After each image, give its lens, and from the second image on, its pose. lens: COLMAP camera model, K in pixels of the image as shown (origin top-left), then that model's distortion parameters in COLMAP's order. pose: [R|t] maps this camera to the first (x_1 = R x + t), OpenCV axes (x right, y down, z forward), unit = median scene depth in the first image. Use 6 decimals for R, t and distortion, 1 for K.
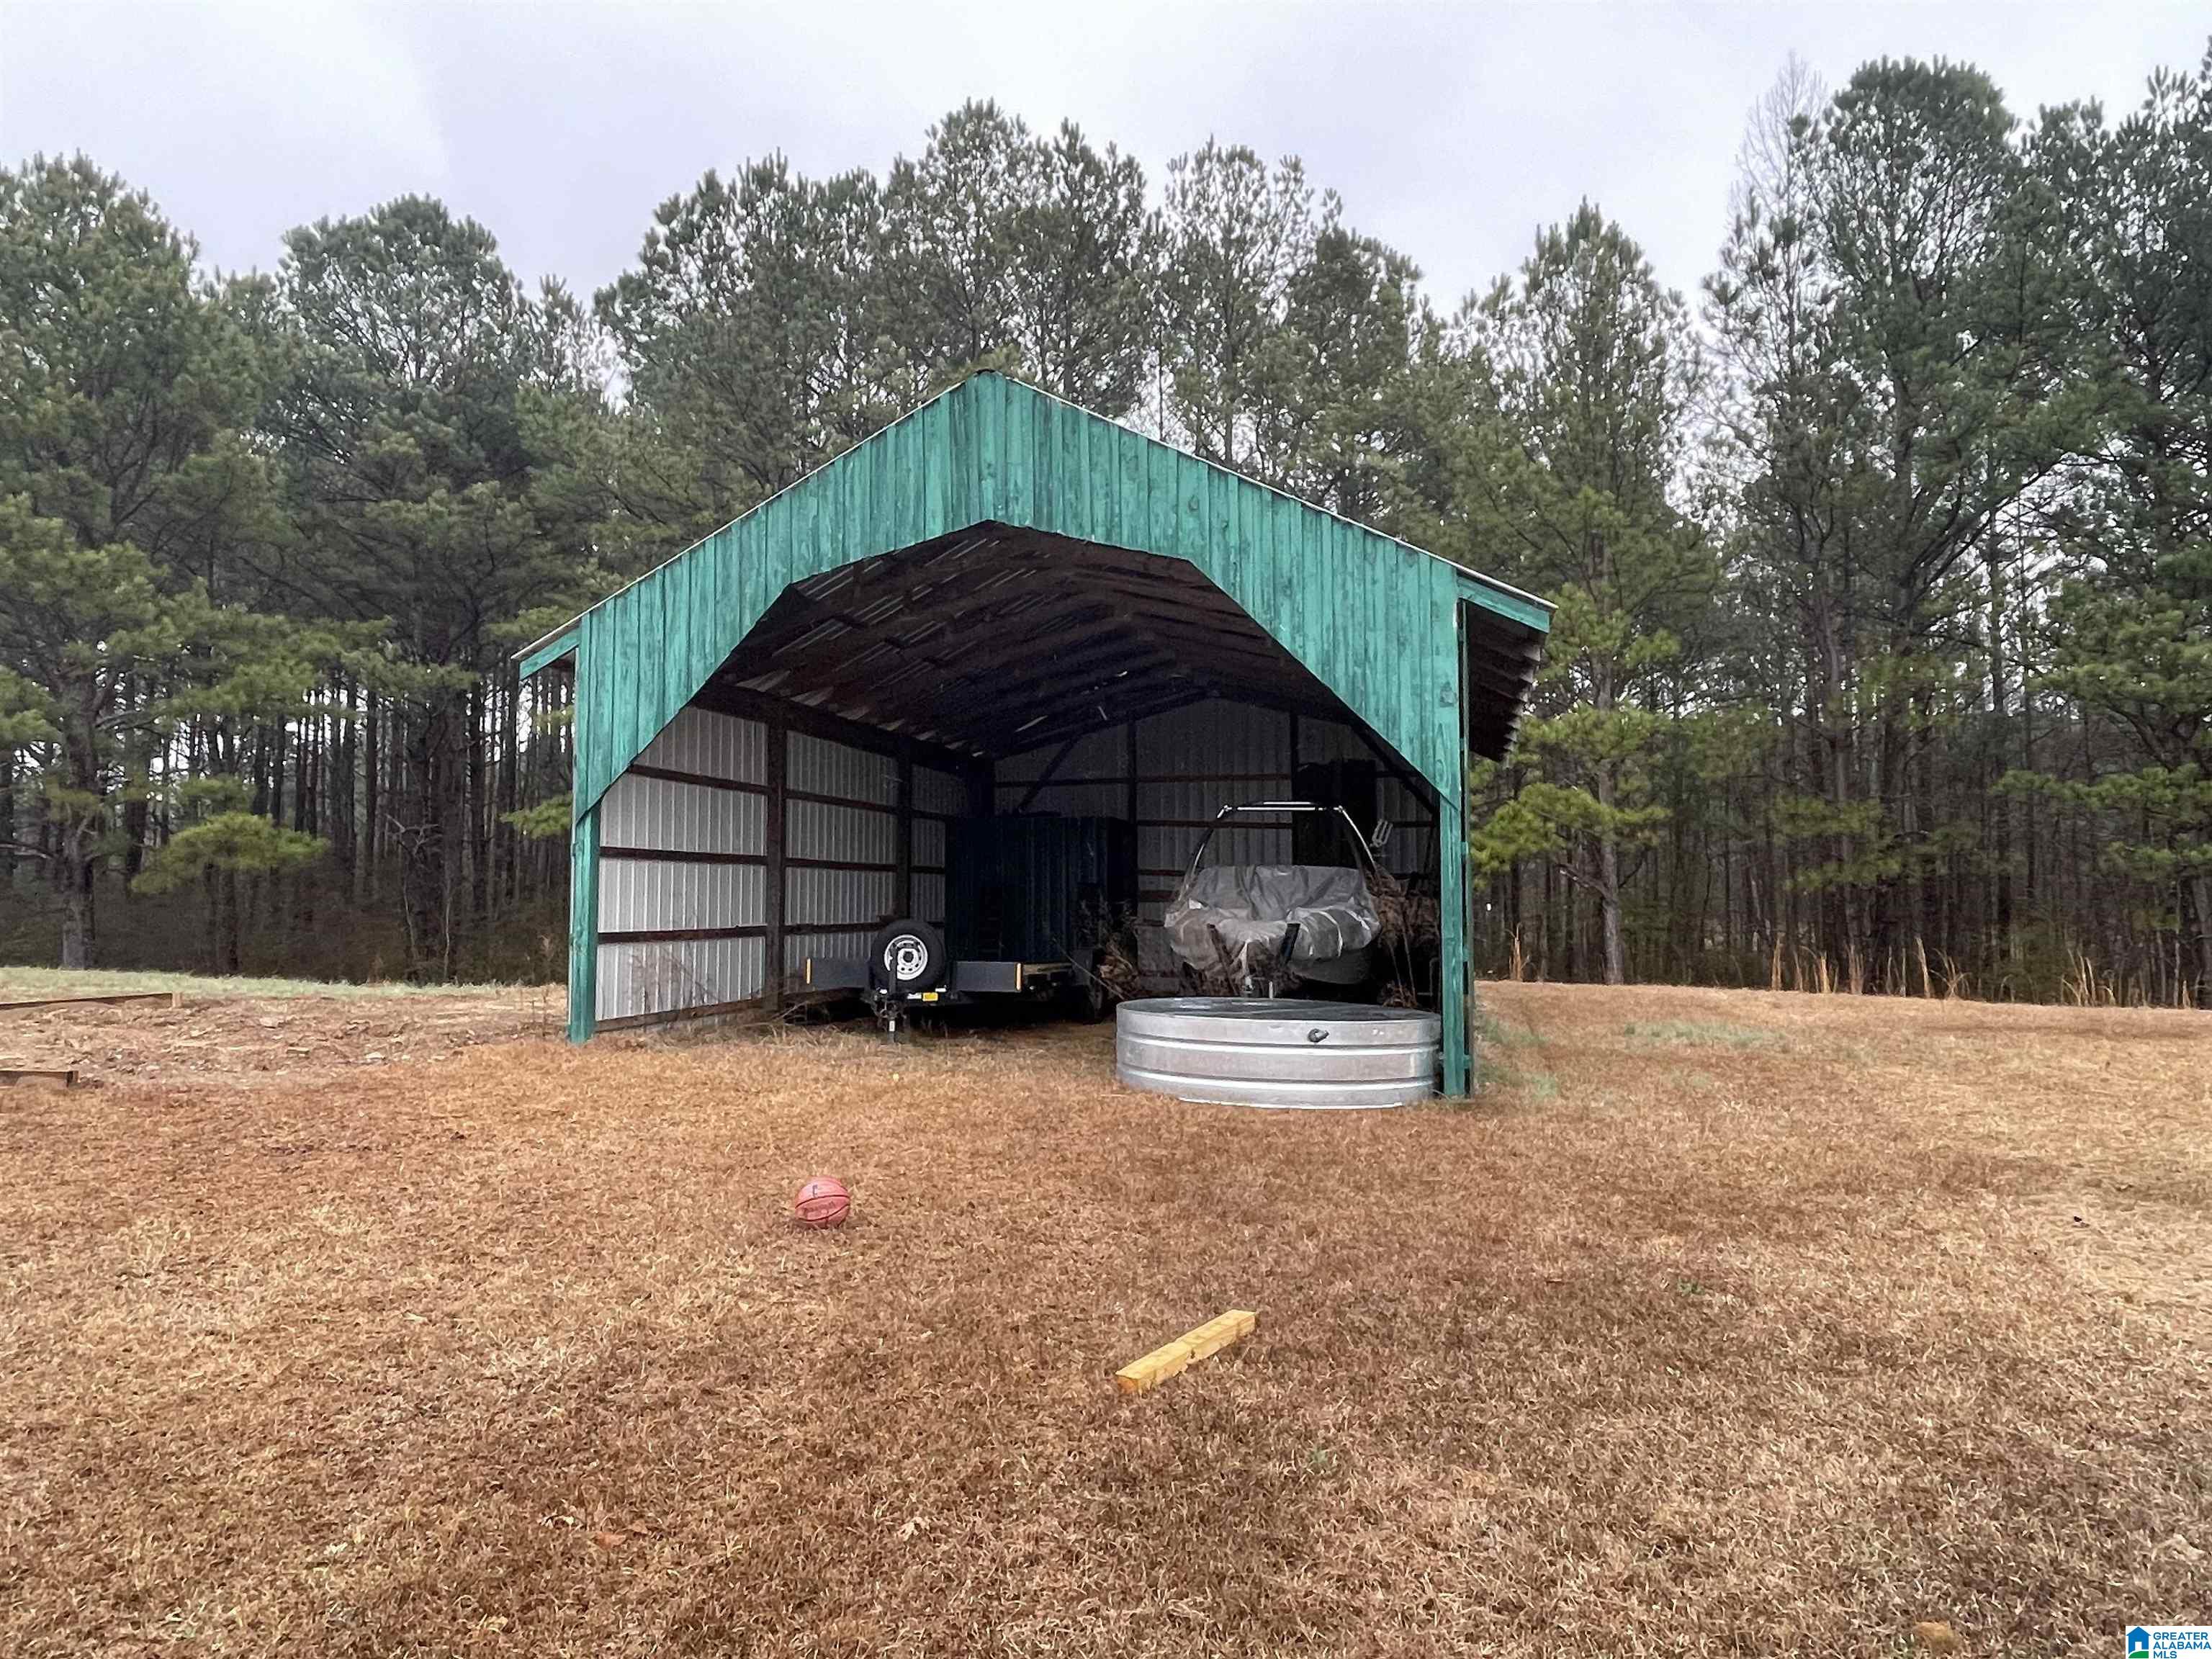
lens RADIAL K [[1448.2, 0, 1106.0], [0, 1448.2, 829.5], [0, 0, 1]] dist [0.000505, -0.006460]
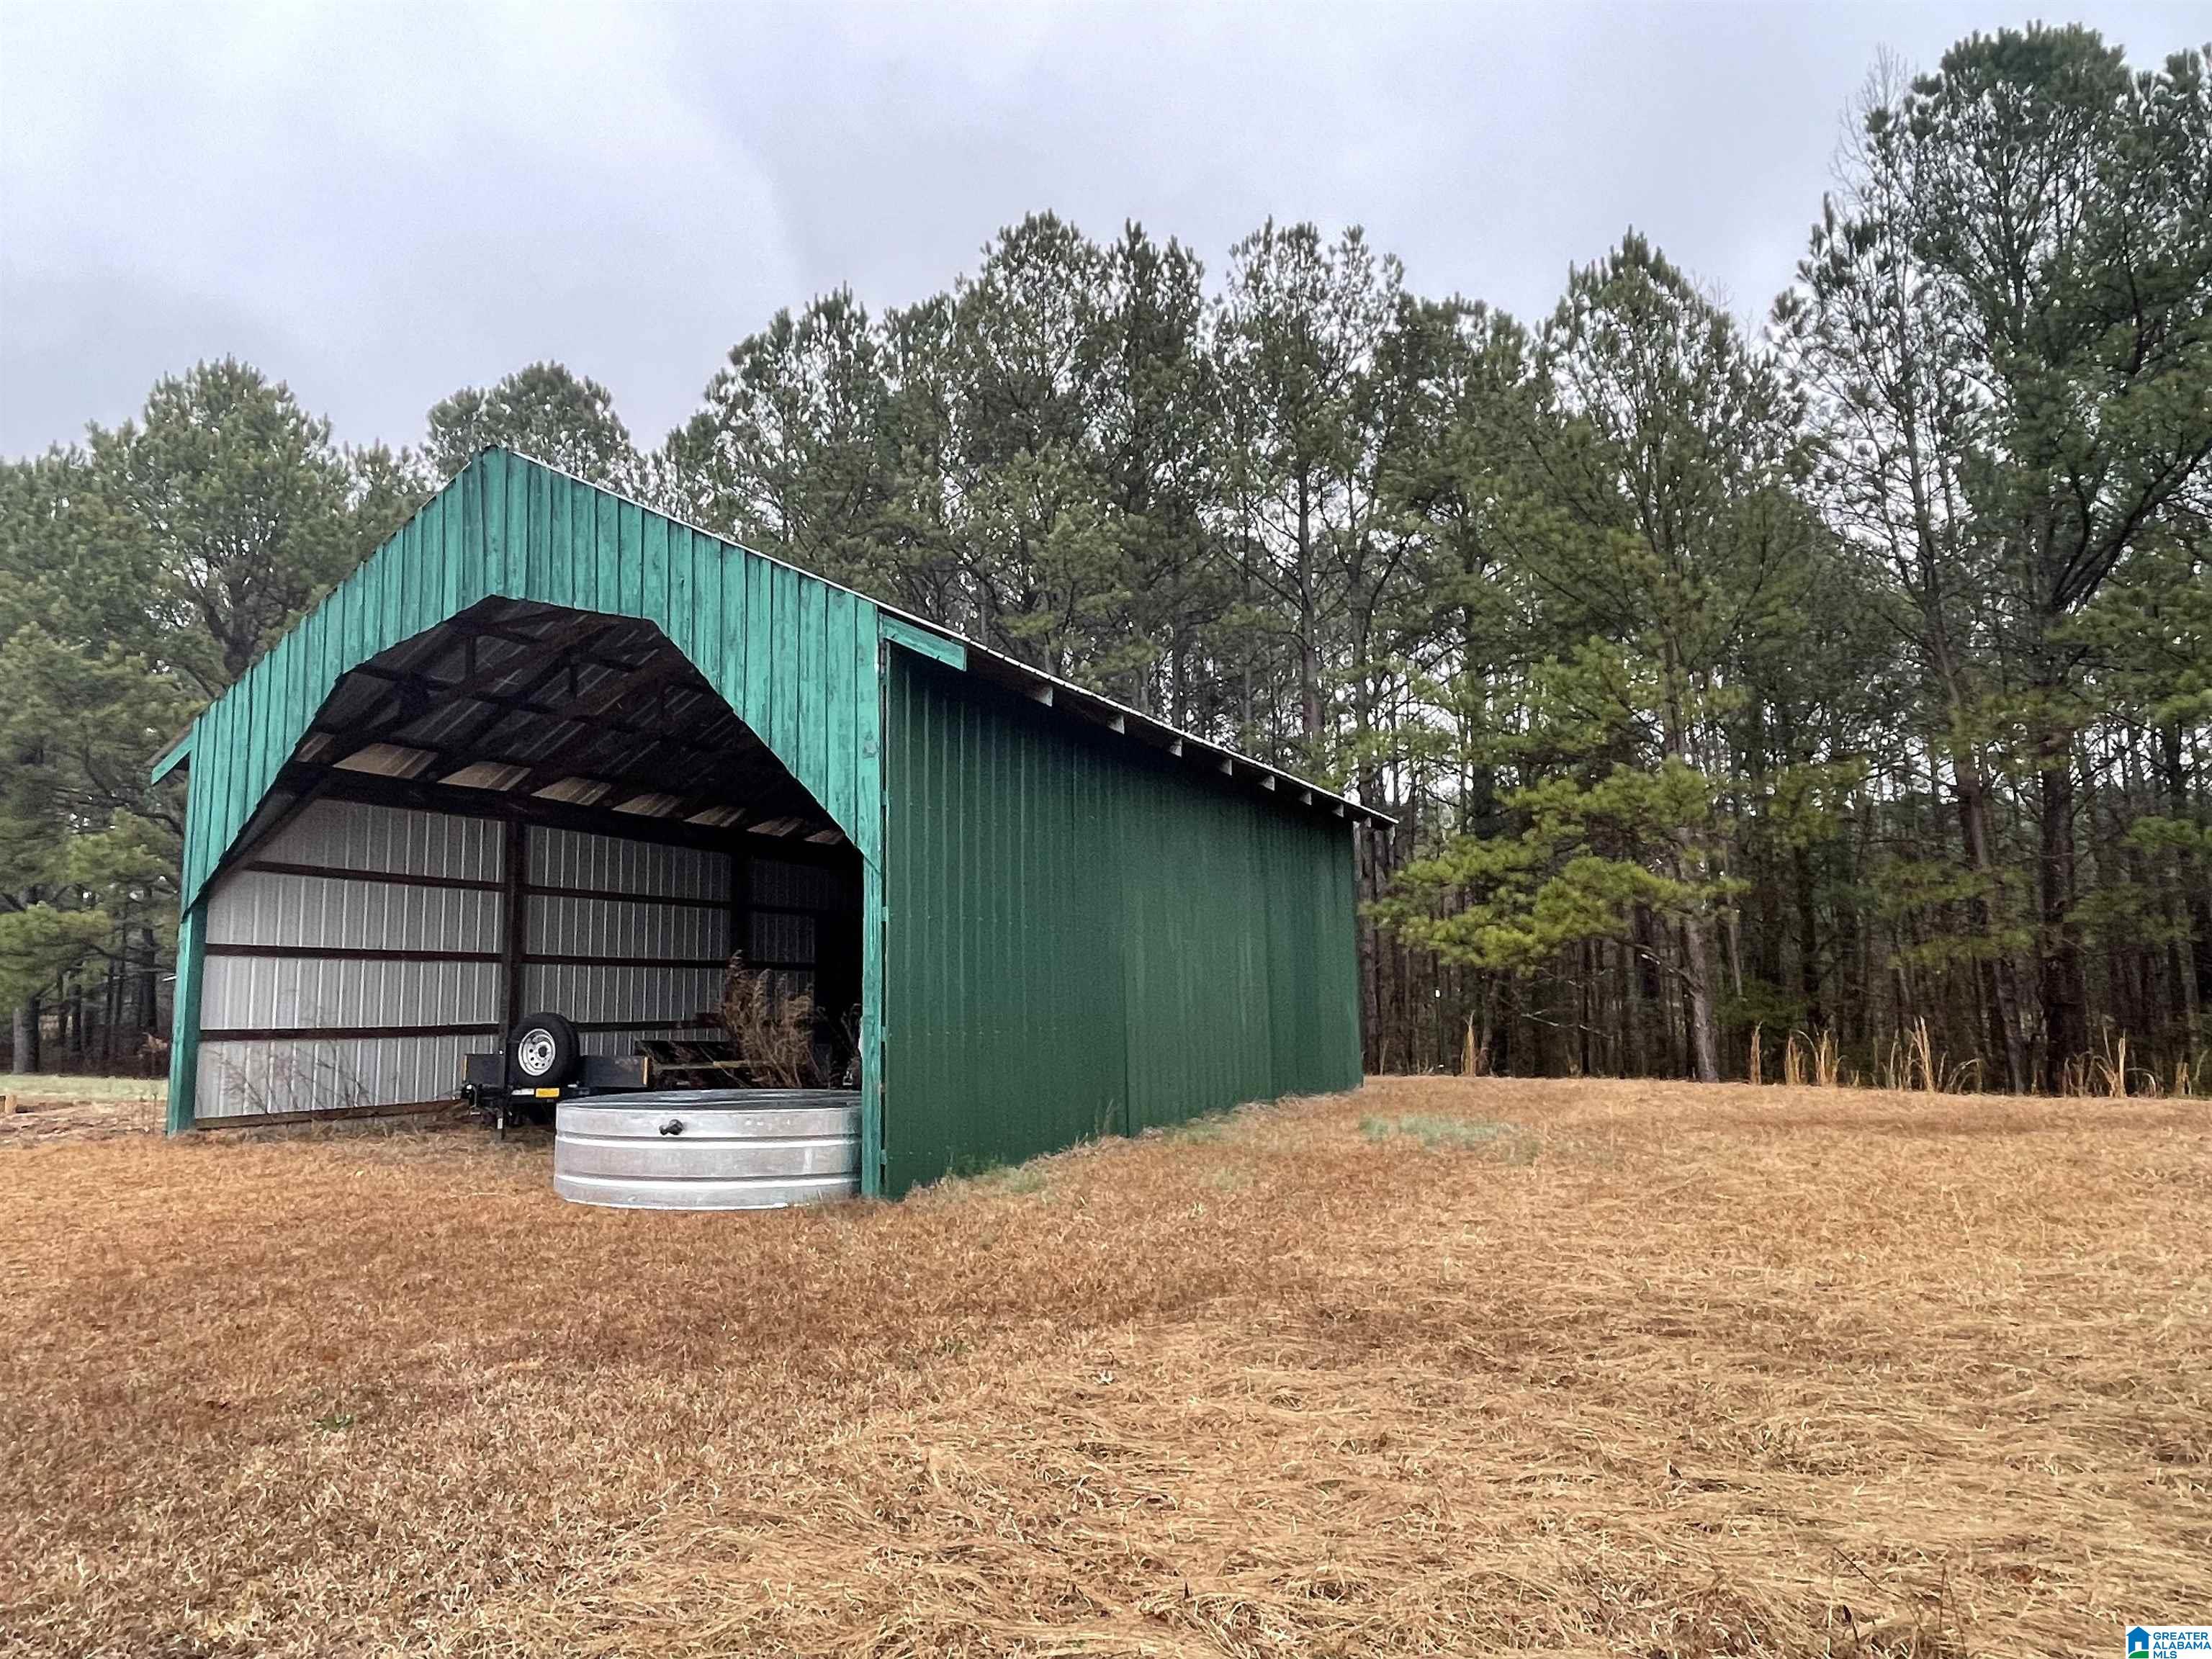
lens RADIAL K [[1452.6, 0, 1106.0], [0, 1452.6, 829.5], [0, 0, 1]] dist [0.002286, -0.004994]
pose [[0.978503, -0.043625, -0.201564, 0.369249], [0.028812, 0.996703, -0.075851, 0.021272], [0.204209, 0.068413, 0.976534, 0.099754]]
